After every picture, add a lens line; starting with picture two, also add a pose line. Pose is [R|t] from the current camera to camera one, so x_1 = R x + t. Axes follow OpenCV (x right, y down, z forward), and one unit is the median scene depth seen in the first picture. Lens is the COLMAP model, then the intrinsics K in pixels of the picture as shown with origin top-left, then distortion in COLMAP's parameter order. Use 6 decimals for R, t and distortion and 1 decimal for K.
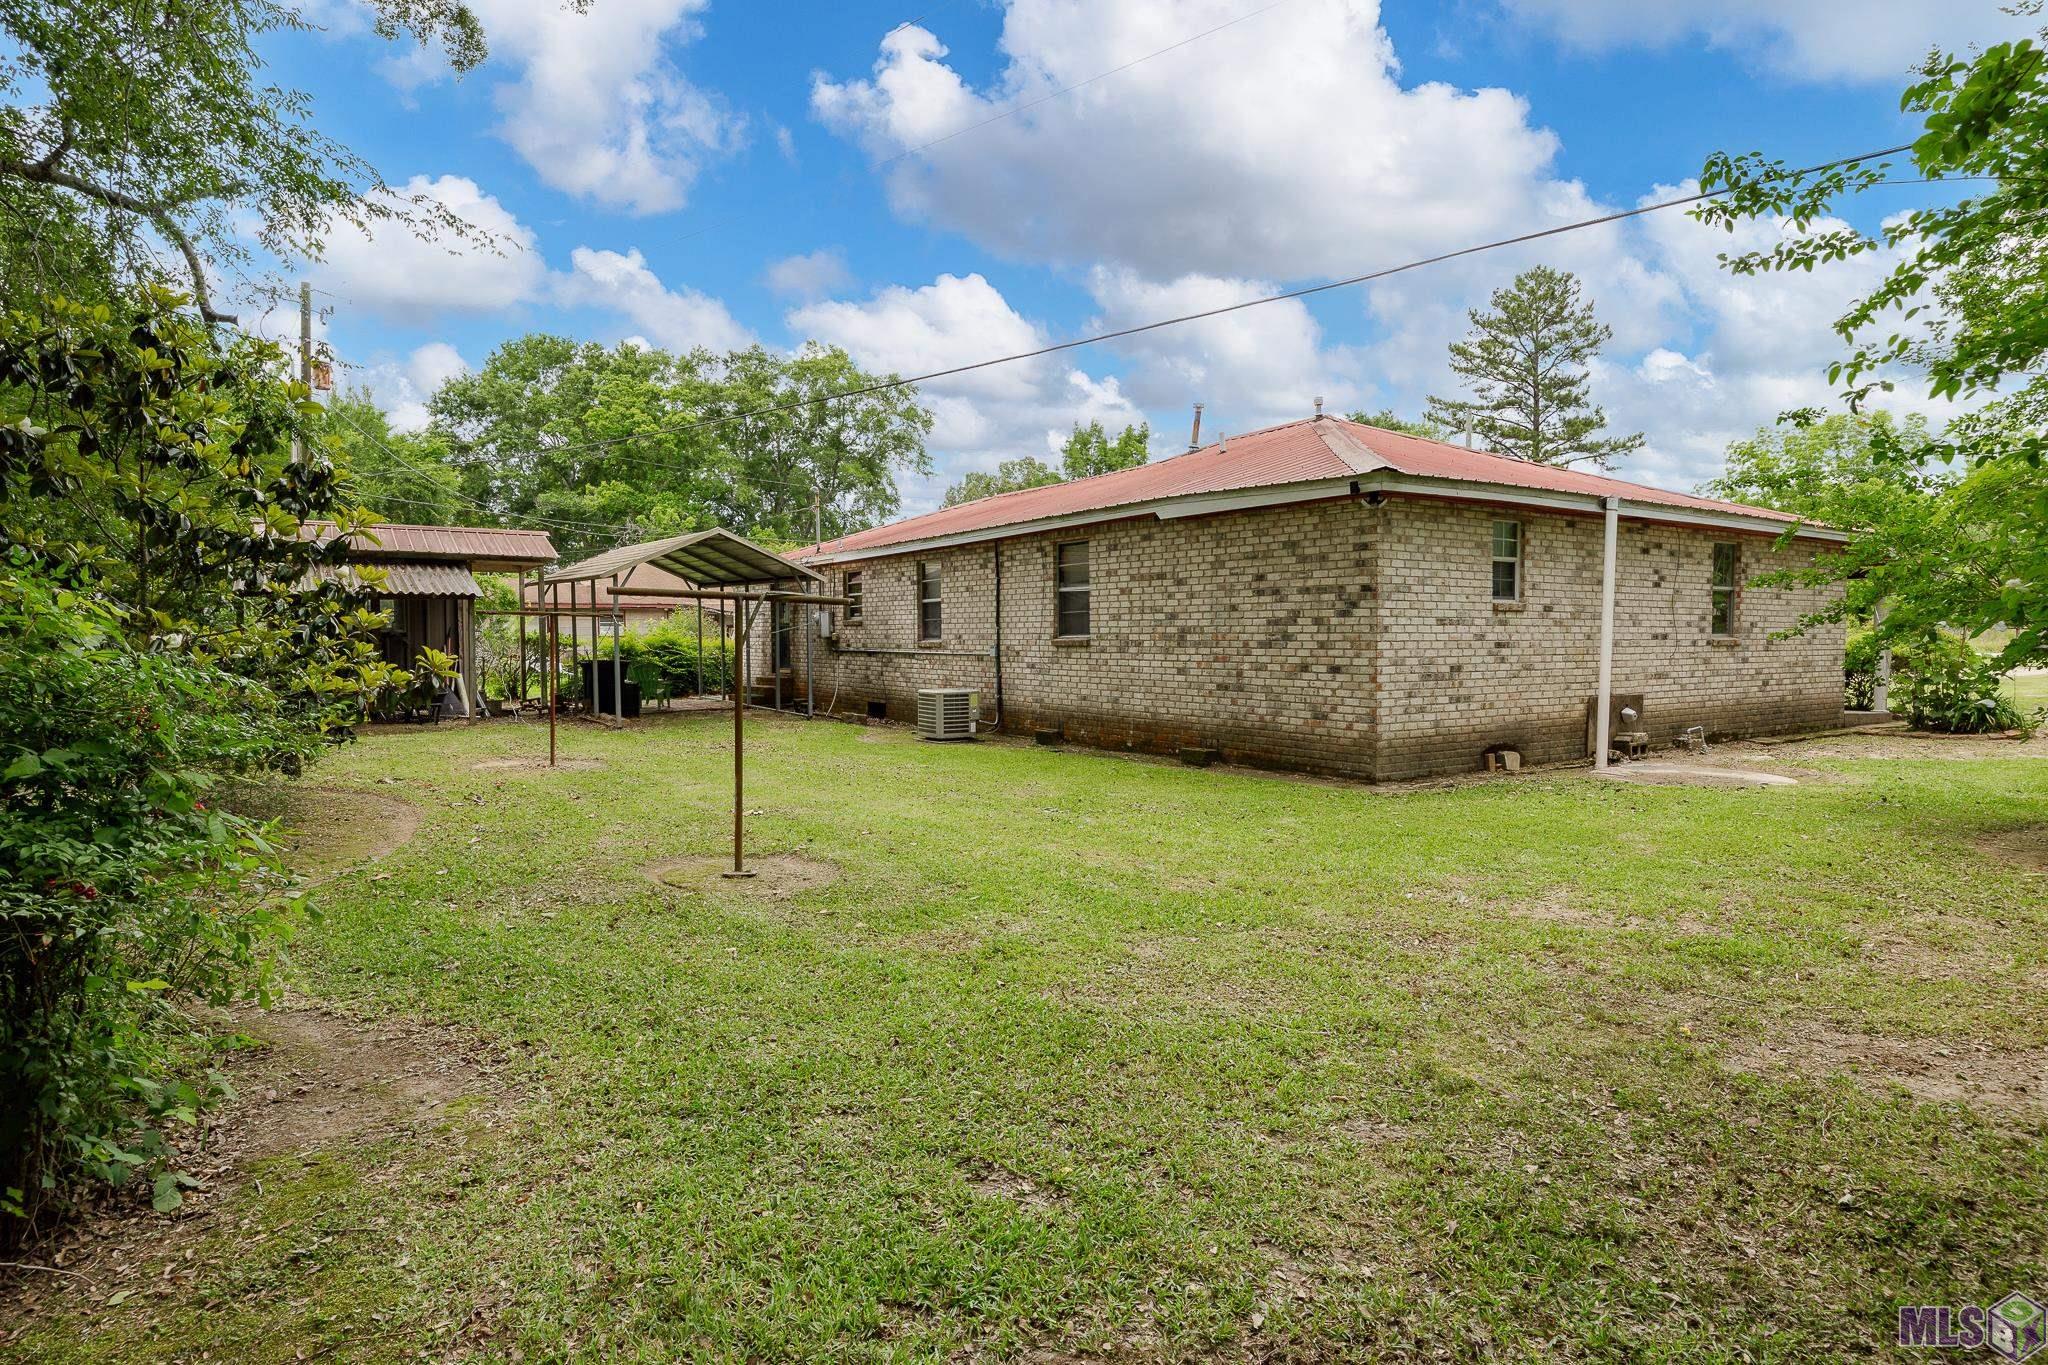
lens RADIAL K [[1174.6, 0, 1024.1], [0, 1174.6, 679.8], [0, 0, 1]] dist [-0.000129, 0.000007]
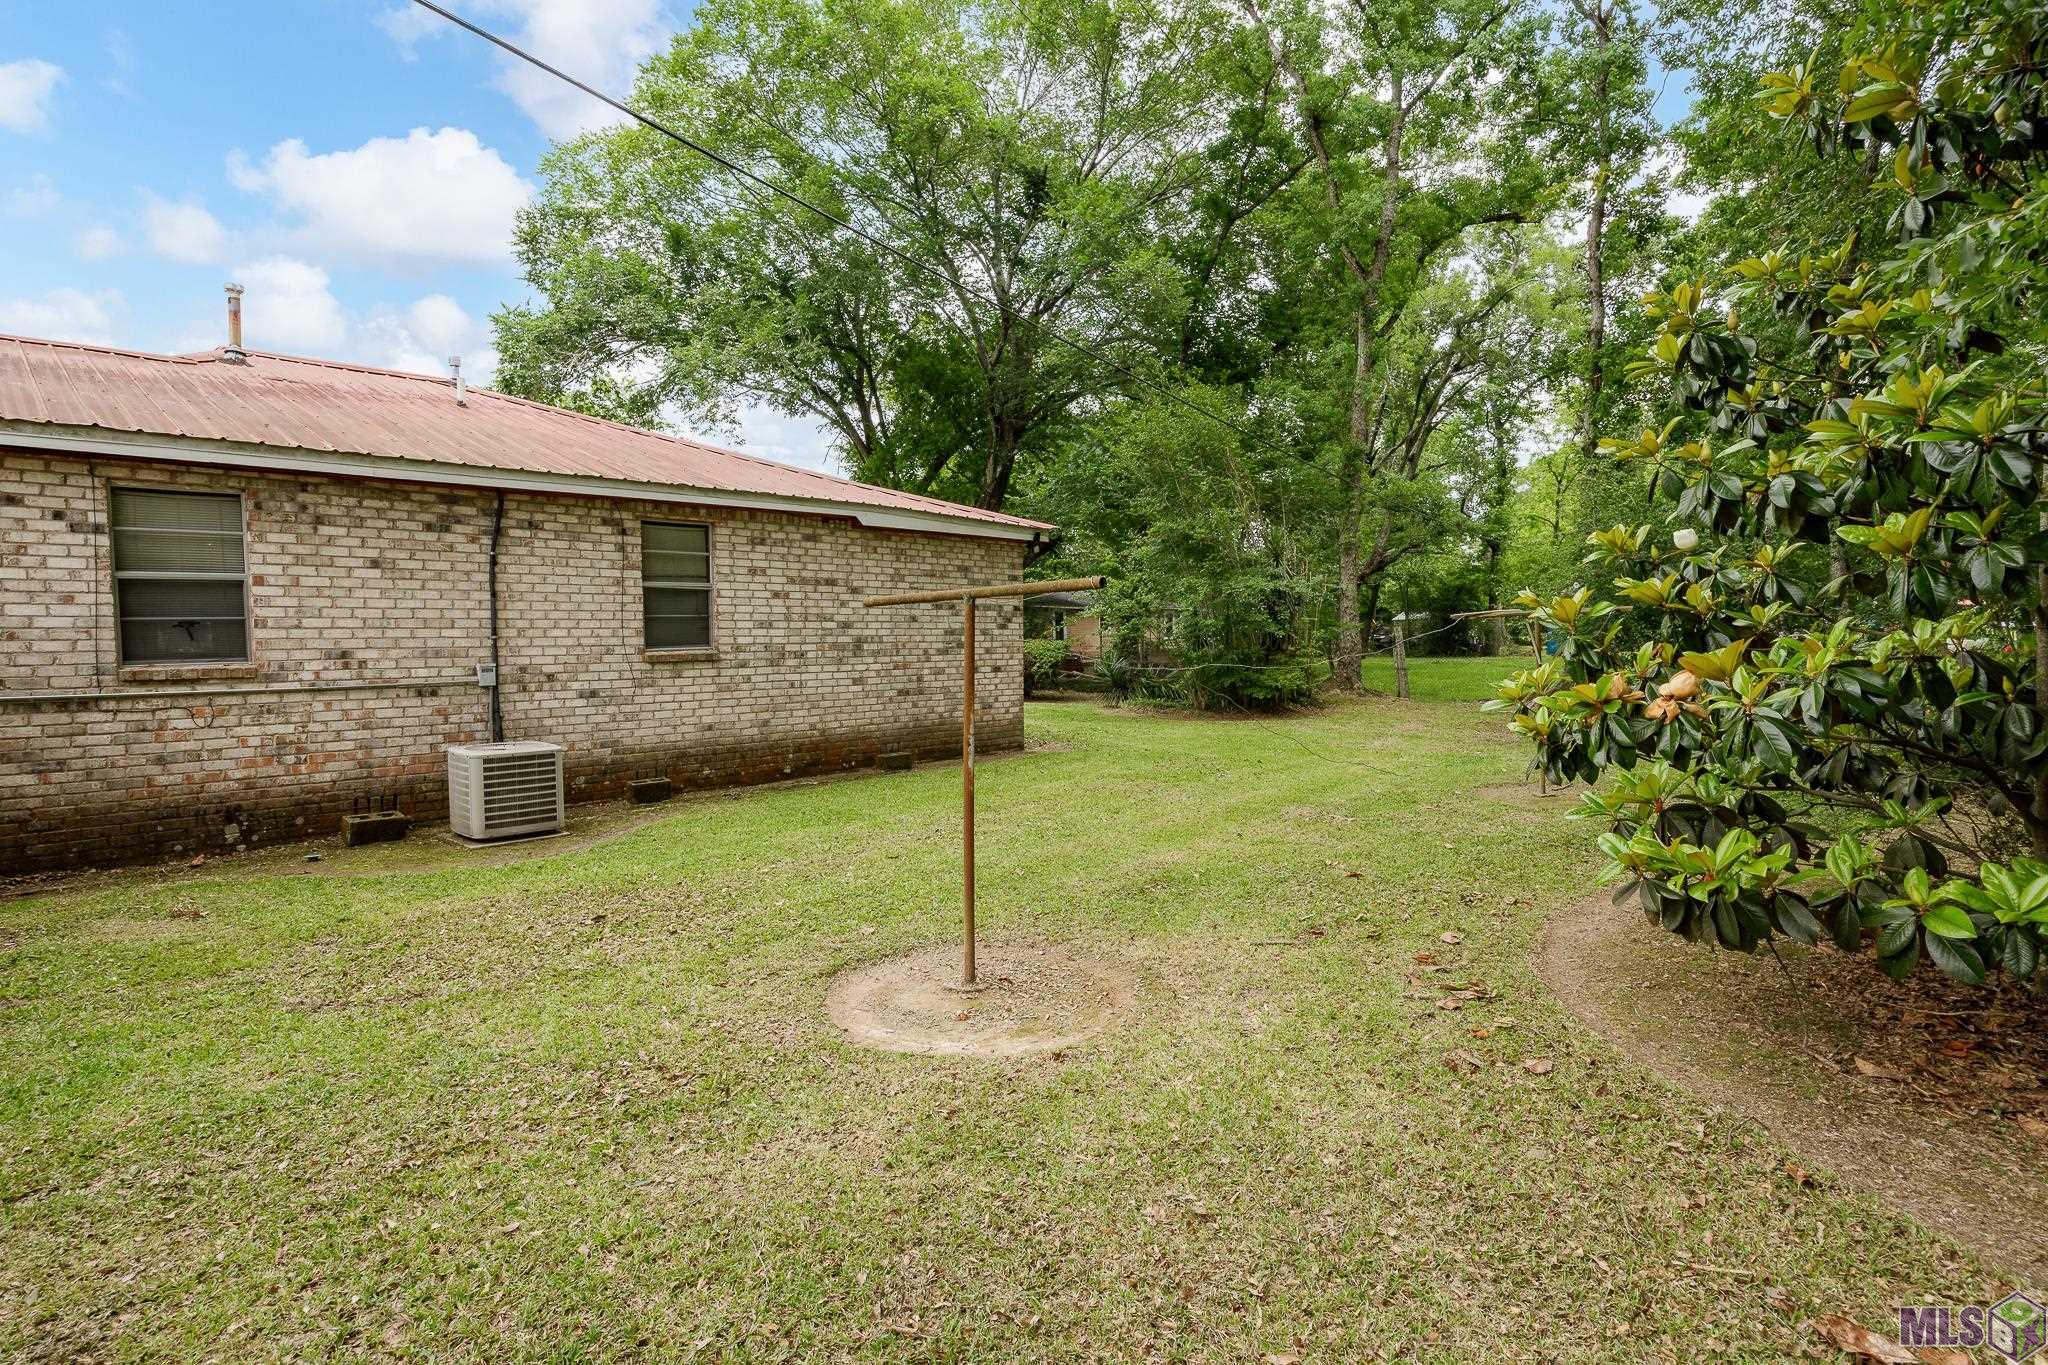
lens RADIAL K [[1015.4, 0, 1024.4], [0, 1015.4, 684.7], [0, 0, 1]] dist [-0.002093, -0.000280]
pose [[-0.235403, -0.019151, 0.971709, -0.710221], [0.065093, 0.997250, 0.035423, -0.024977], [-0.969716, 0.071590, -0.233509, 1.042286]]
